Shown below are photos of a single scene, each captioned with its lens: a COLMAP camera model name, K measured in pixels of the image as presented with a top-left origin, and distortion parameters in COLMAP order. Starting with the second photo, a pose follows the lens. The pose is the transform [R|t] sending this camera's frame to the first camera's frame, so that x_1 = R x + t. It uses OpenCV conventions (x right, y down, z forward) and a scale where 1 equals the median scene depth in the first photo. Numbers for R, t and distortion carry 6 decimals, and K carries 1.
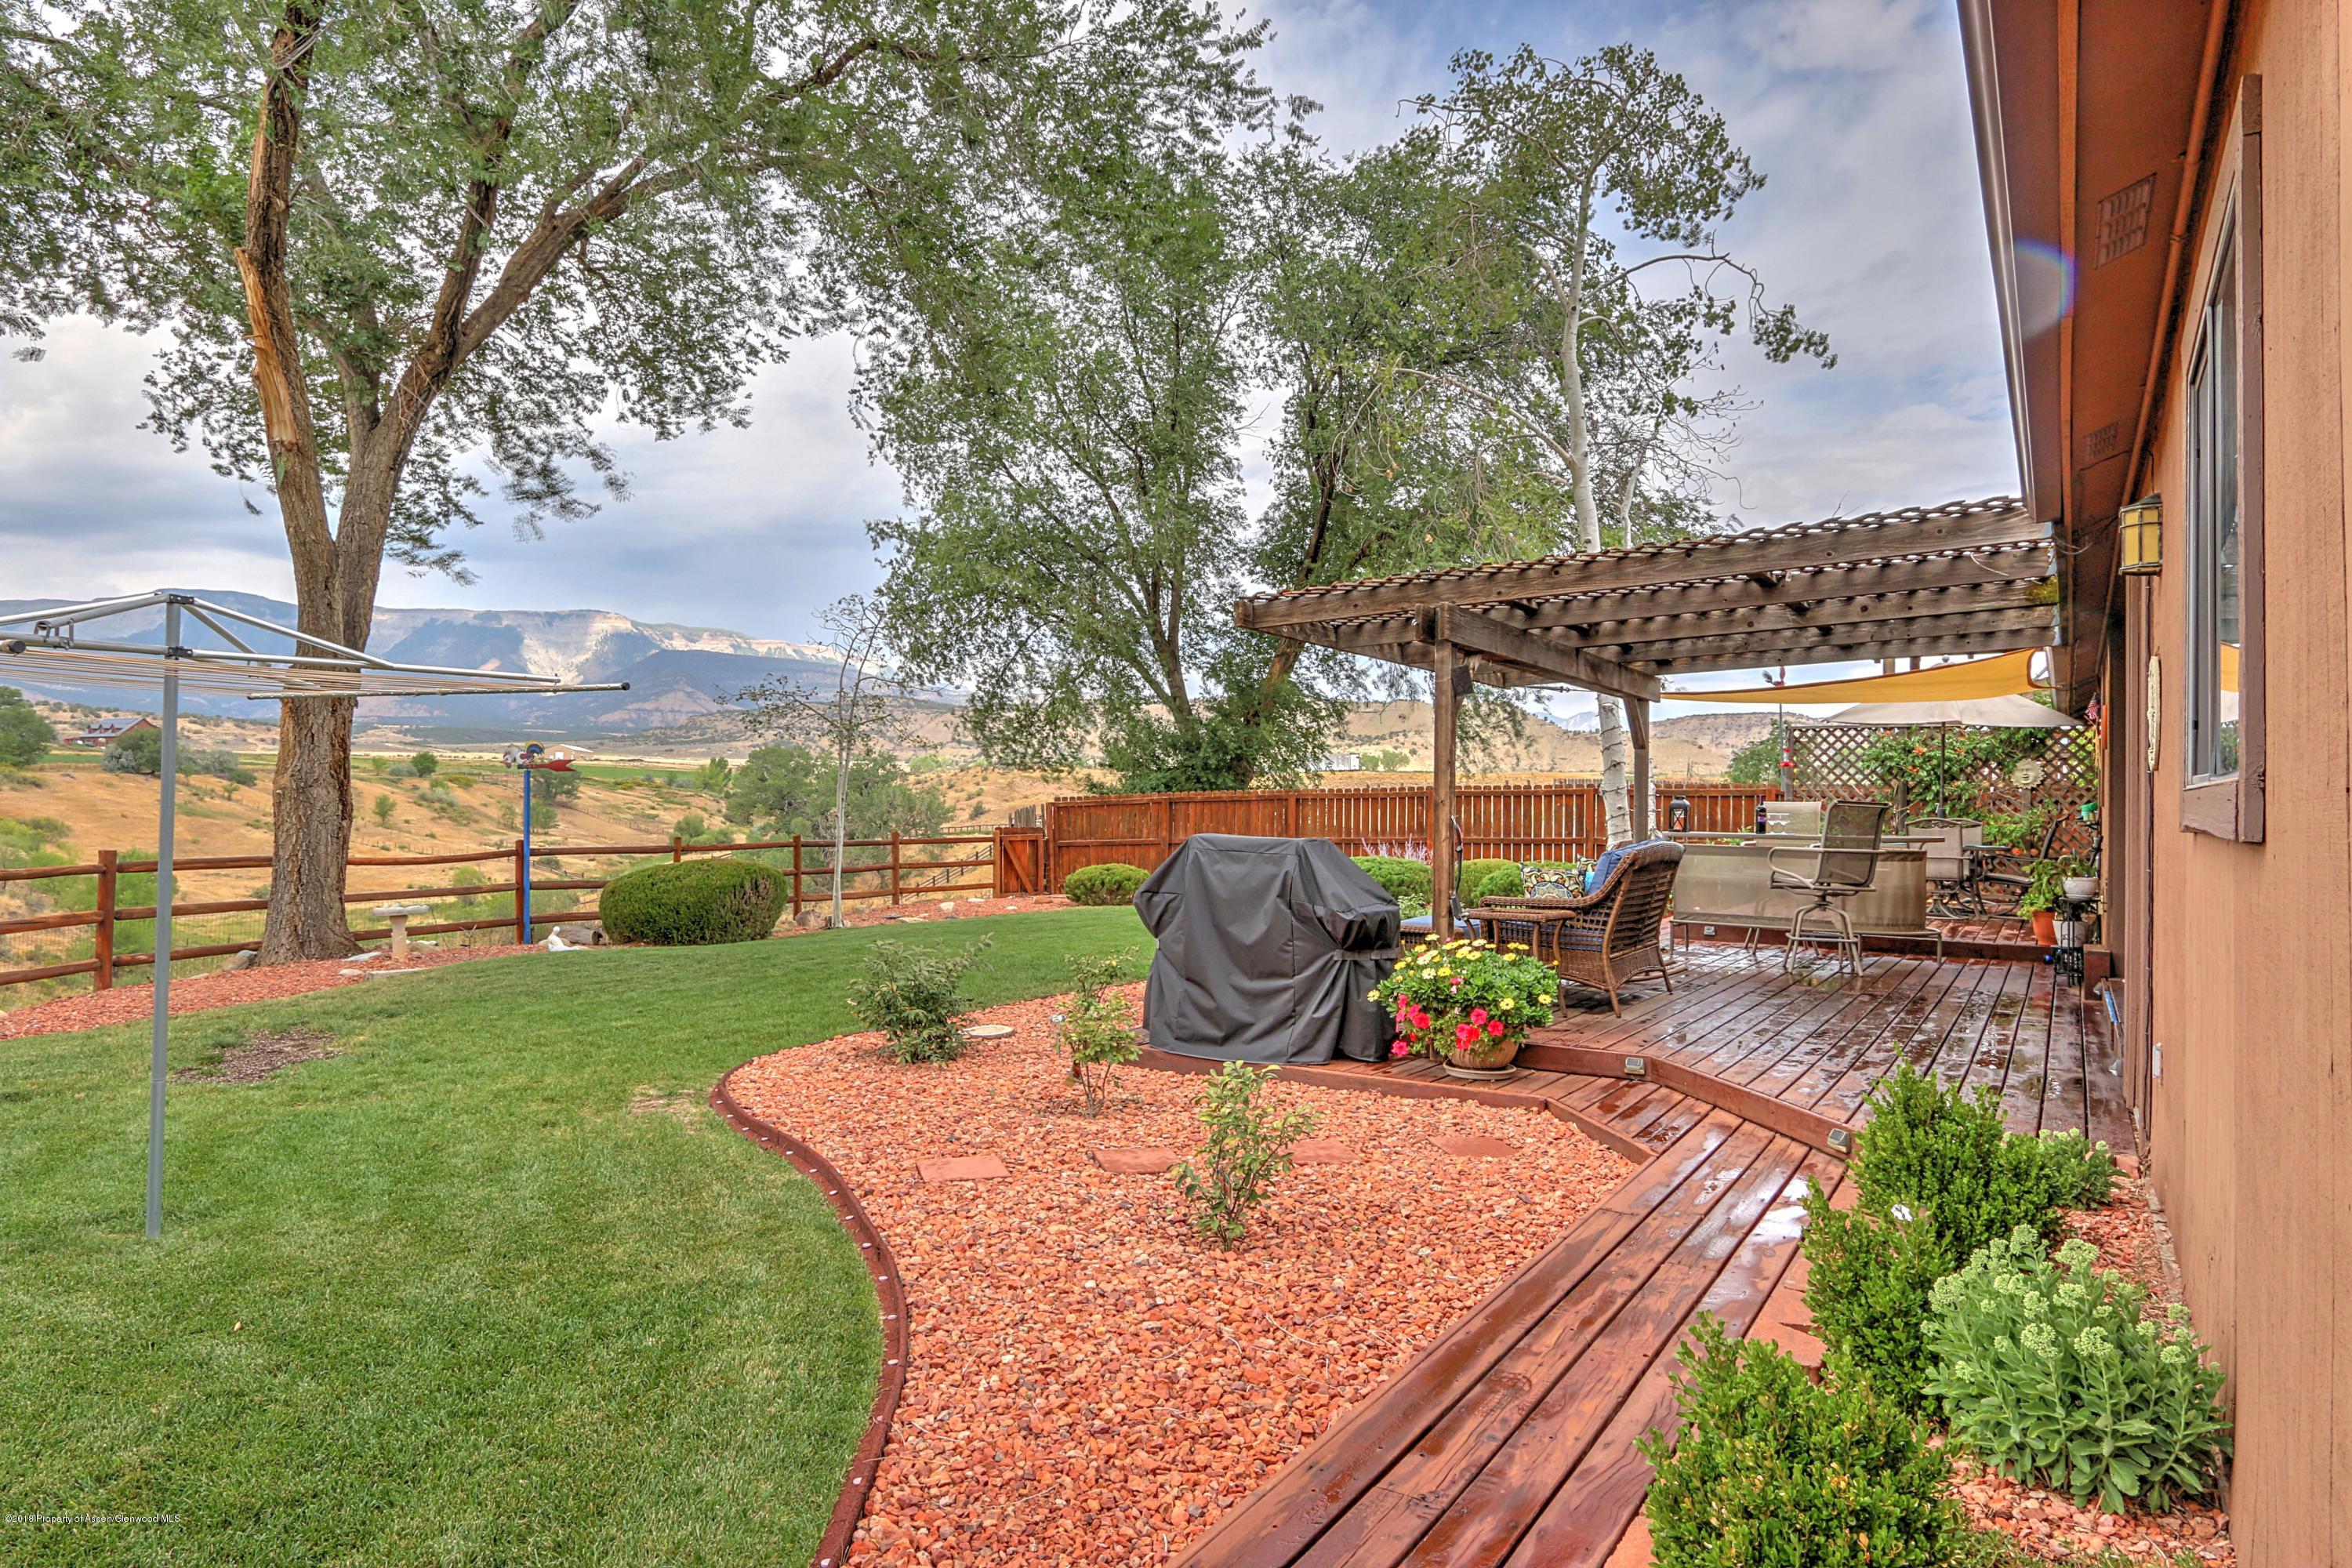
lens RADIAL K [[1414.1, 0, 1176.0], [0, 1414.1, 784.0], [0, 0, 1]] dist [-0.009773, -0.000550]
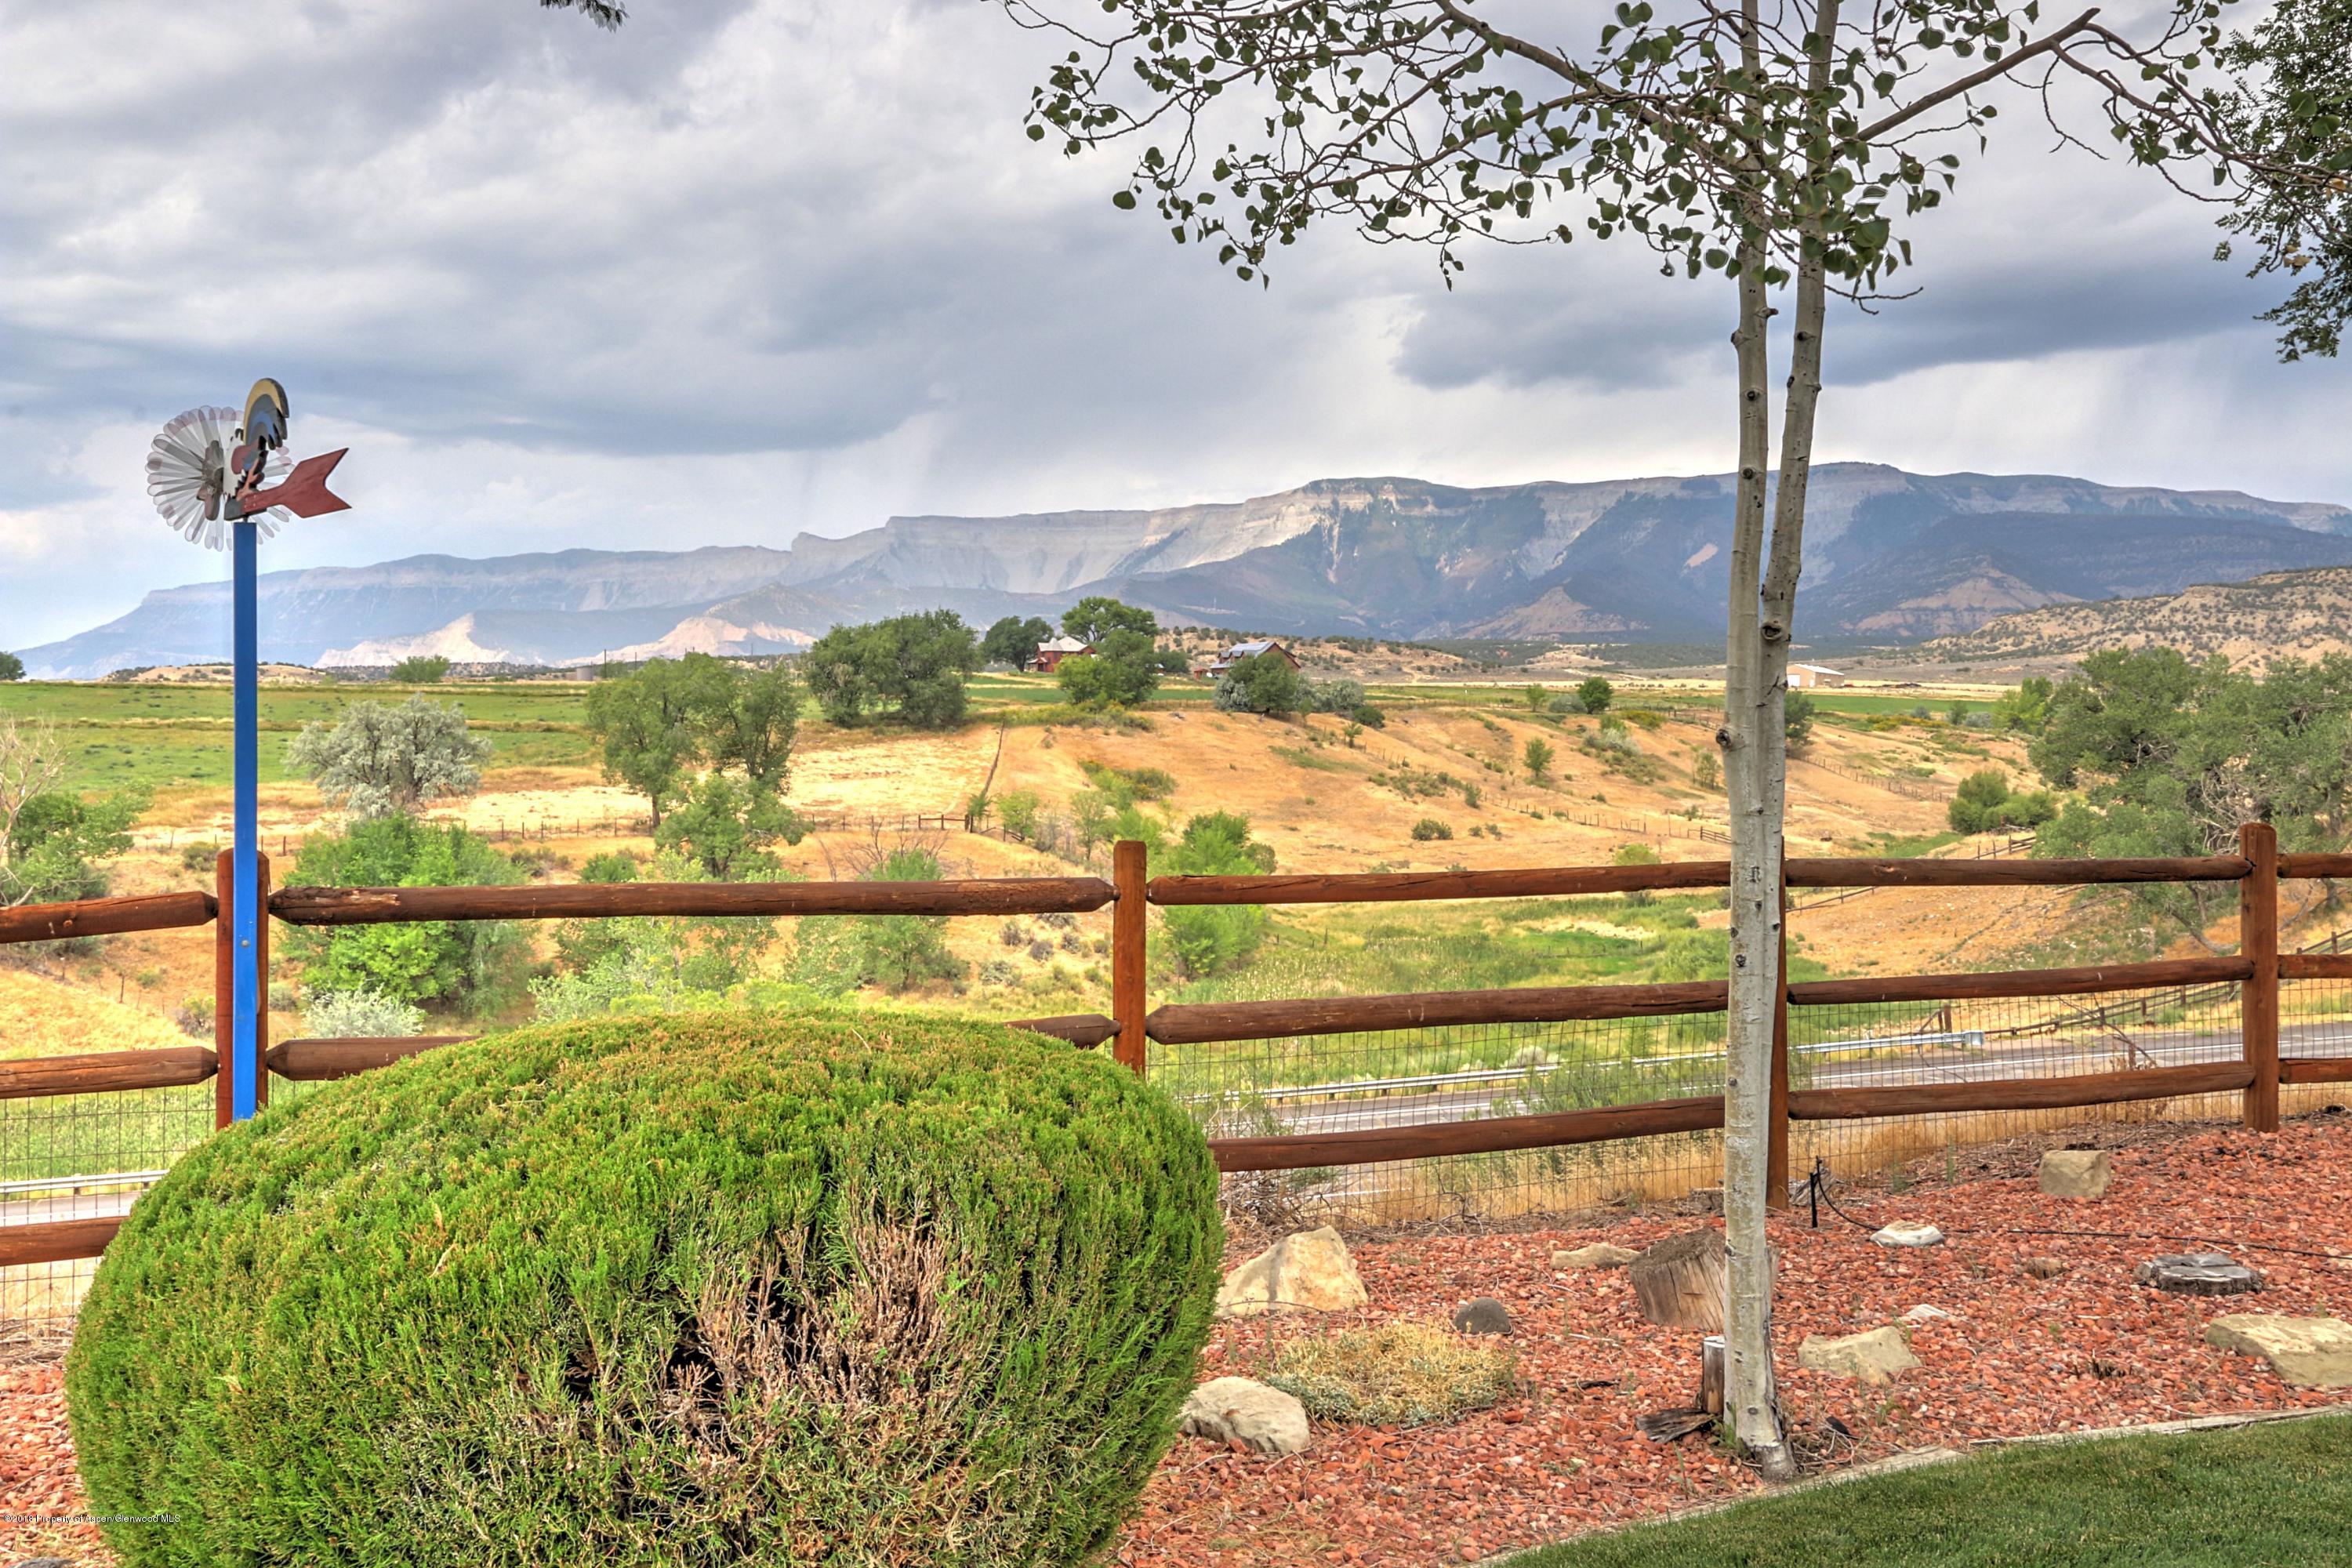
lens RADIAL K [[2176.3, 0, 1176.0], [0, 2176.3, 784.0], [0, 0, 1]] dist [0.020710, 0.019051]
pose [[0.770281, 0.010396, -0.637620, -0.084338], [0.007351, 0.999656, 0.025180, 0.012700], [0.637663, -0.024083, 0.769939, 0.454080]]
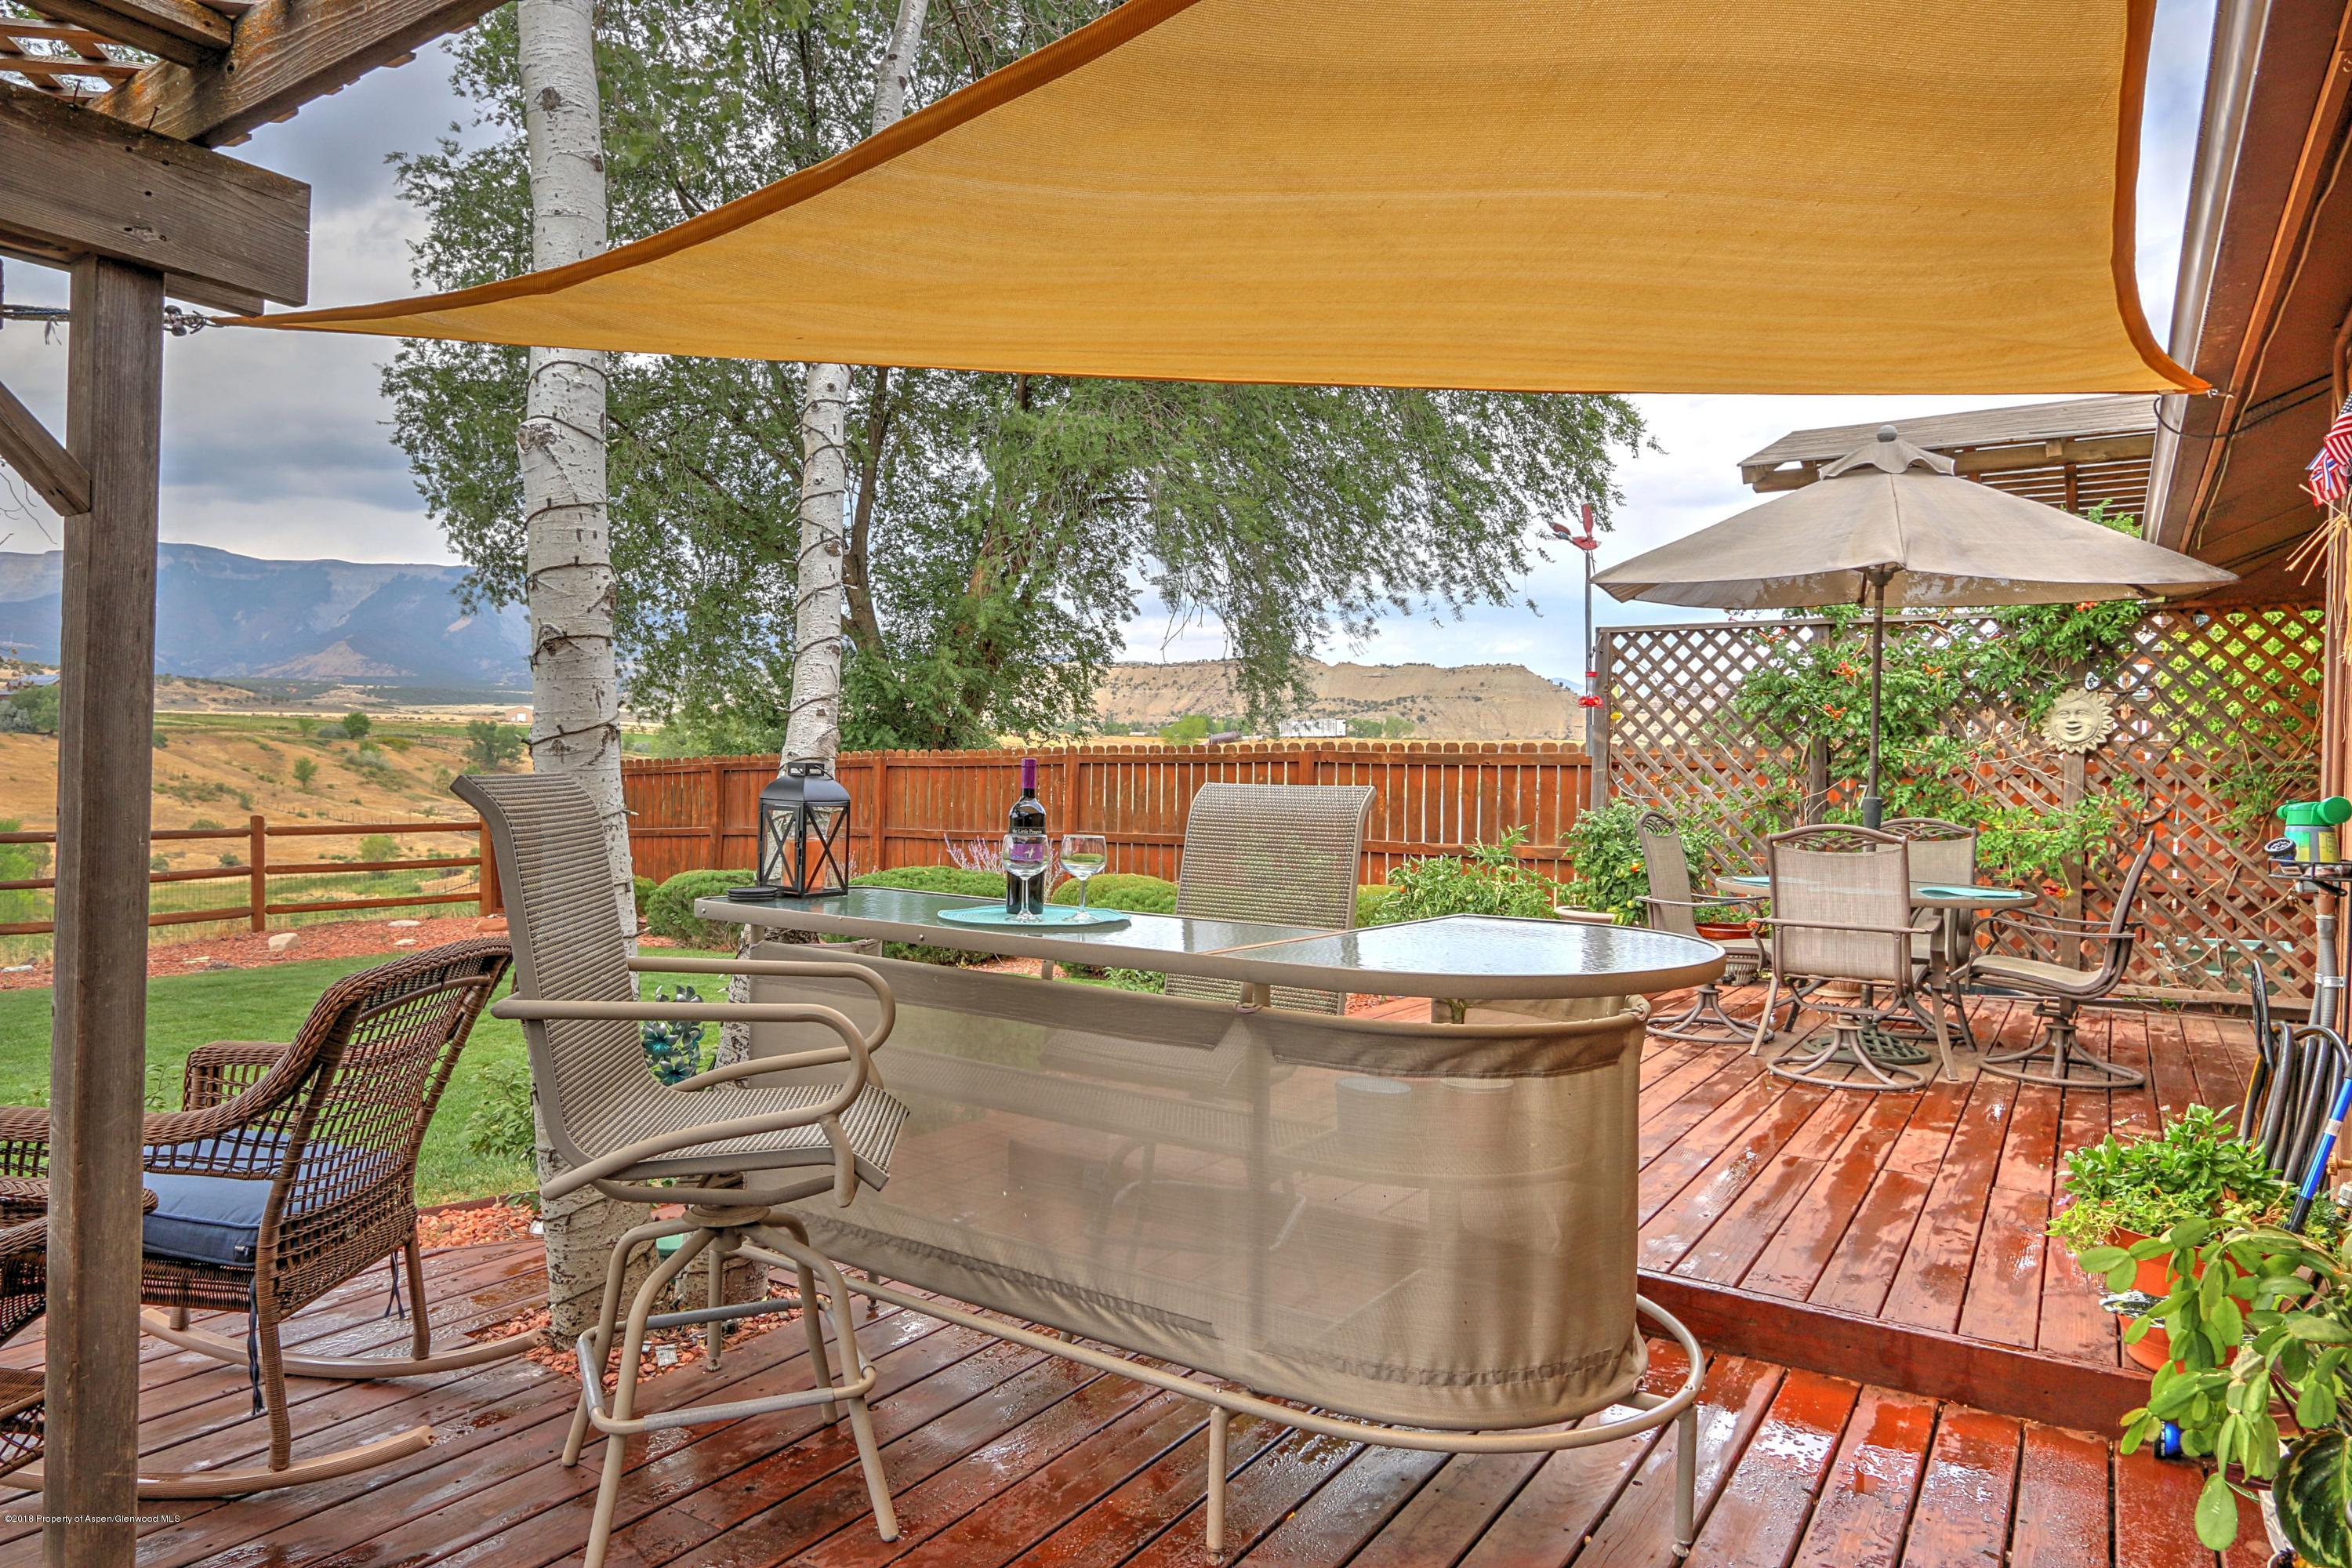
lens RADIAL K [[1479.3, 0, 1166.4], [0, 1479.3, 774.8], [0, 0, 1]] dist [-0.025176, 0.023024]
pose [[0.999953, 0.005861, -0.007725, 0.156633], [-0.005738, 0.999858, 0.015853, 0.002366], [0.007817, -0.015808, 0.999844, 0.261022]]
